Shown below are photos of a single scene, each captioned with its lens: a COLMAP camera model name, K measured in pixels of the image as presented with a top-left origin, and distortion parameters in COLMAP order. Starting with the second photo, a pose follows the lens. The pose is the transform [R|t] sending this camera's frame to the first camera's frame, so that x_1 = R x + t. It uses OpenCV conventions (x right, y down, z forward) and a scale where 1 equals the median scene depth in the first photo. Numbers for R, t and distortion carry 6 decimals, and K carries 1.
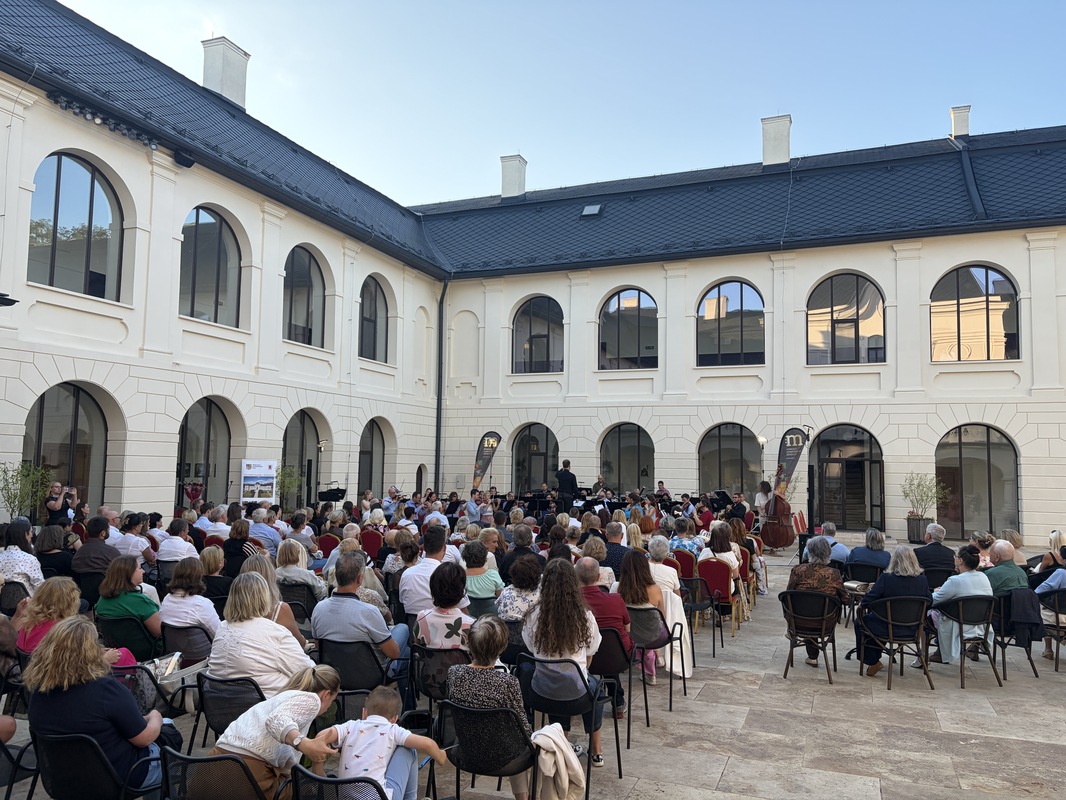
lens RADIAL K [[799.4, 0, 536.9], [0, 799.4, 400.8], [0, 0, 1]] dist [0.071024, -0.076896]
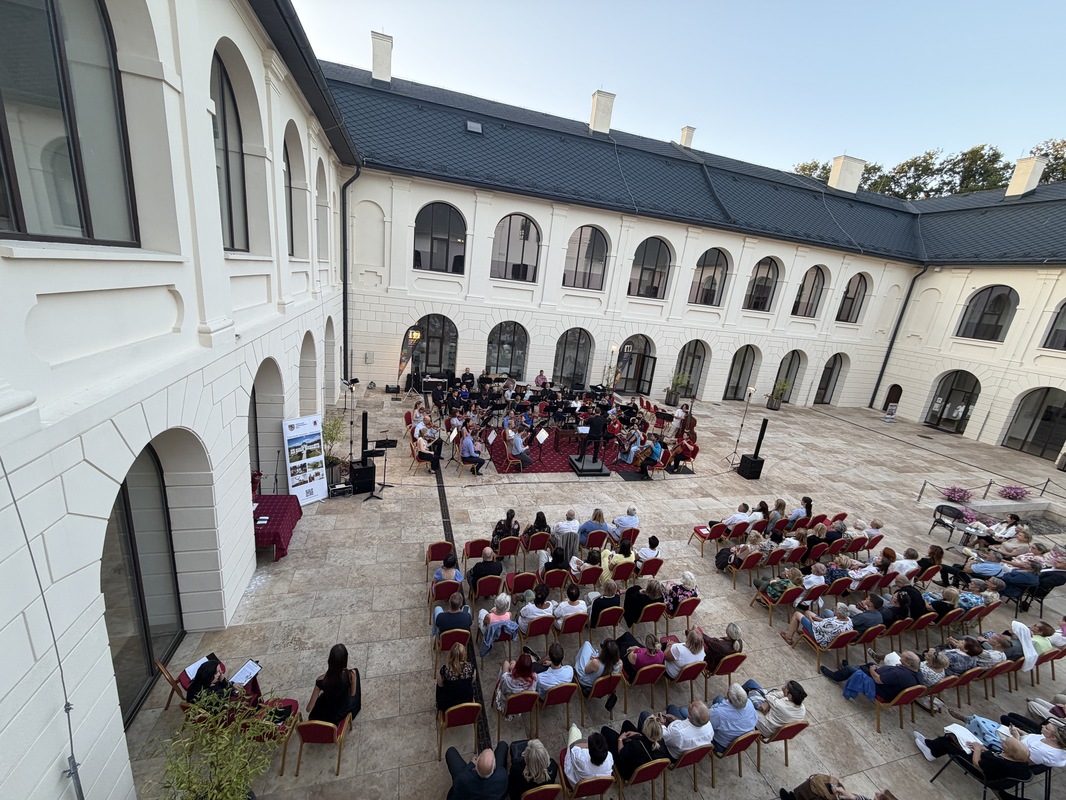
lens RADIAL K [[423.3, 0, 528.3], [0, 423.3, 399.1], [0, 0, 1]] dist [0.001324, -0.000532]
pose [[0.795092, -0.091090, 0.599609, -0.352752], [-0.150308, 0.928218, 0.340323, -0.113032], [-0.587567, -0.360714, 0.724327, 0.449505]]
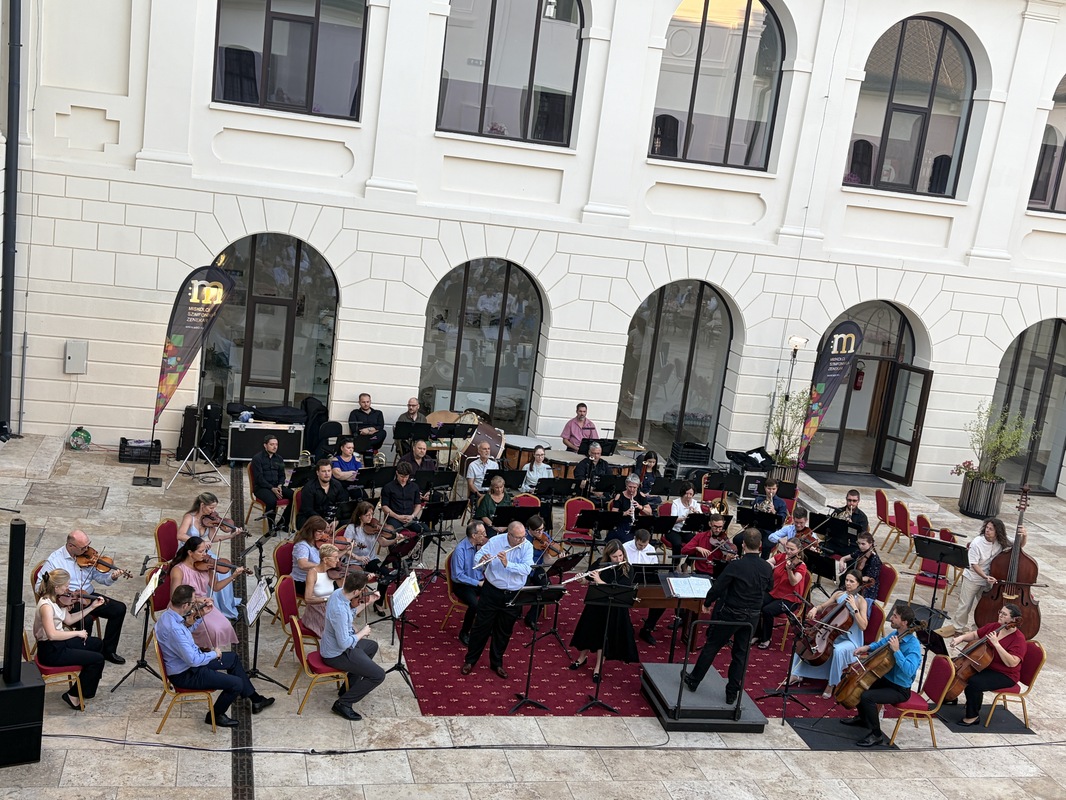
lens RADIAL K [[1242.9, 0, 533.8], [0, 1242.9, 403.3], [0, 0, 1]] dist [0.144814, -0.391961]
pose [[0.817729, -0.038280, 0.574330, -0.330863], [-0.157472, 0.944843, 0.287183, -0.119326], [-0.553645, -0.325279, 0.766597, 0.439392]]
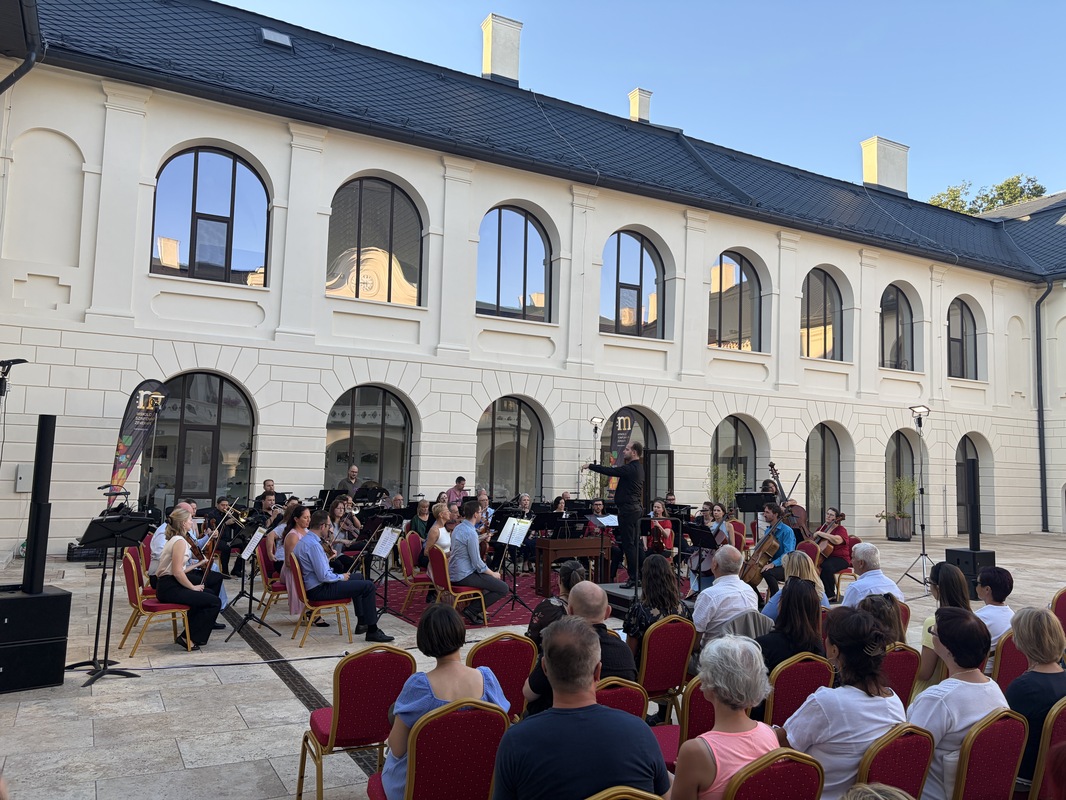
lens RADIAL K [[799.8, 0, 533.7], [0, 799.8, 397.3], [0, 0, 1]] dist [0.072030, -0.079021]
pose [[0.638184, 0.069716, 0.766721, -0.335359], [-0.080539, 0.996473, -0.023570, 0.047820], [-0.765660, -0.046709, 0.641548, 0.545768]]
